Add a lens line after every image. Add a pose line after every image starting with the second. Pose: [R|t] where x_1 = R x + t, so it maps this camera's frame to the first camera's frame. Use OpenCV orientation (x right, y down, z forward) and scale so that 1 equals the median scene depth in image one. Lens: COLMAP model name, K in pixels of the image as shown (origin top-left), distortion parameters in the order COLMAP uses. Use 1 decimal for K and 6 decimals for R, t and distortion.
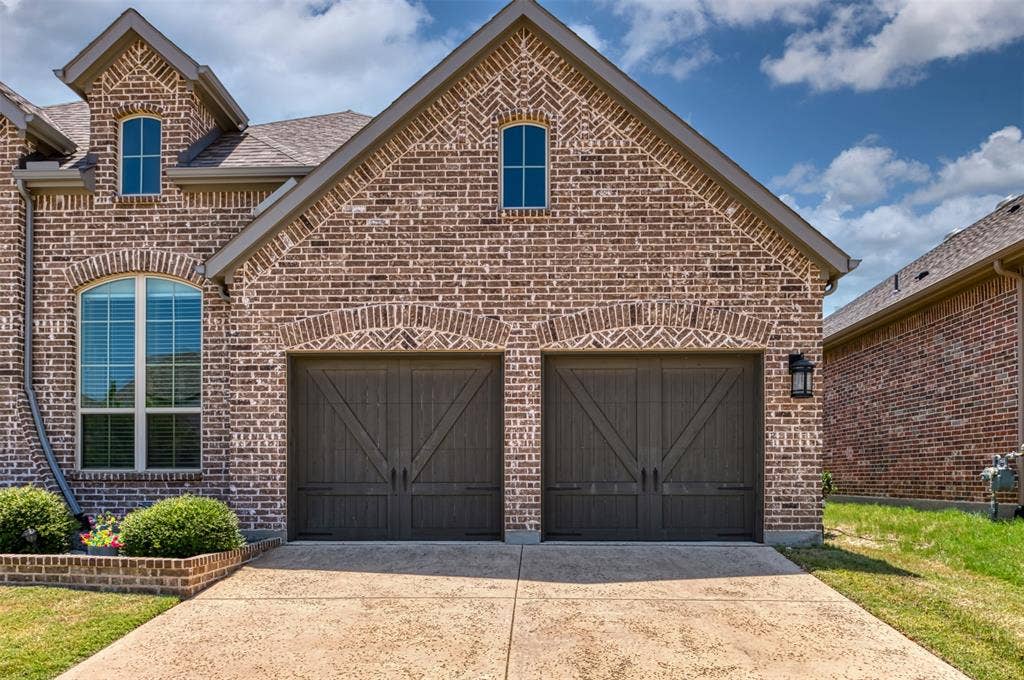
lens RADIAL K [[719.6, 0, 495.0], [0, 719.6, 410.3], [0, 0, 1]] dist [-0.014279, -0.006258]
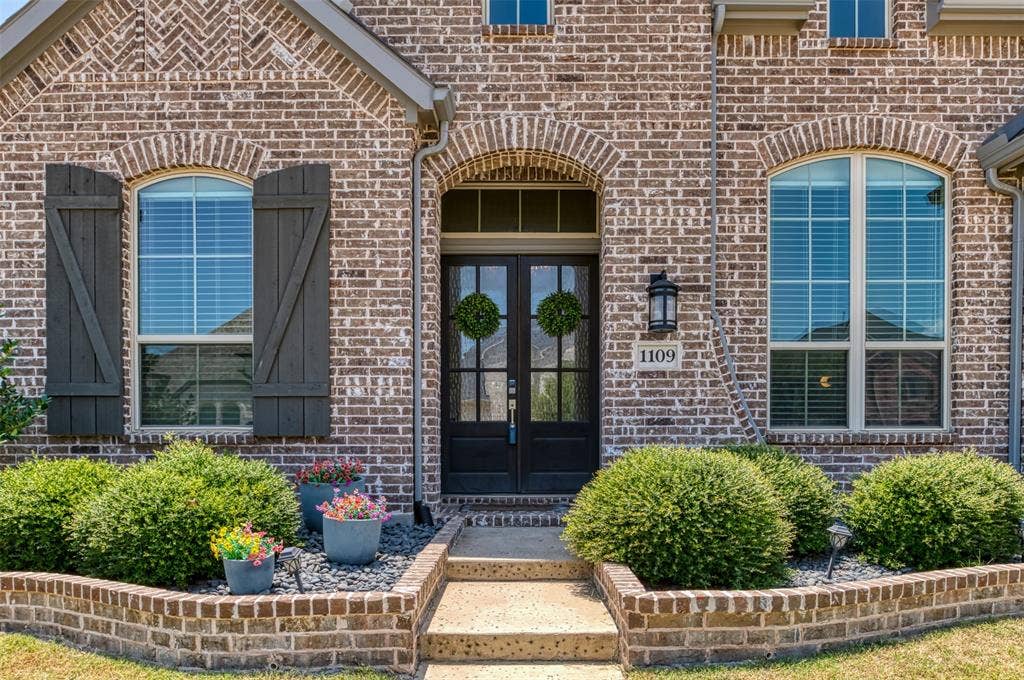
lens RADIAL K [[746.9, 0, 521.1], [0, 746.9, 401.3], [0, 0, 1]] dist [-0.017614, -0.002836]
pose [[0.999751, 0.003410, 0.022063, -0.851381], [-0.004113, 0.999482, 0.031921, 0.033624], [-0.021943, -0.032004, 0.999247, 0.272190]]
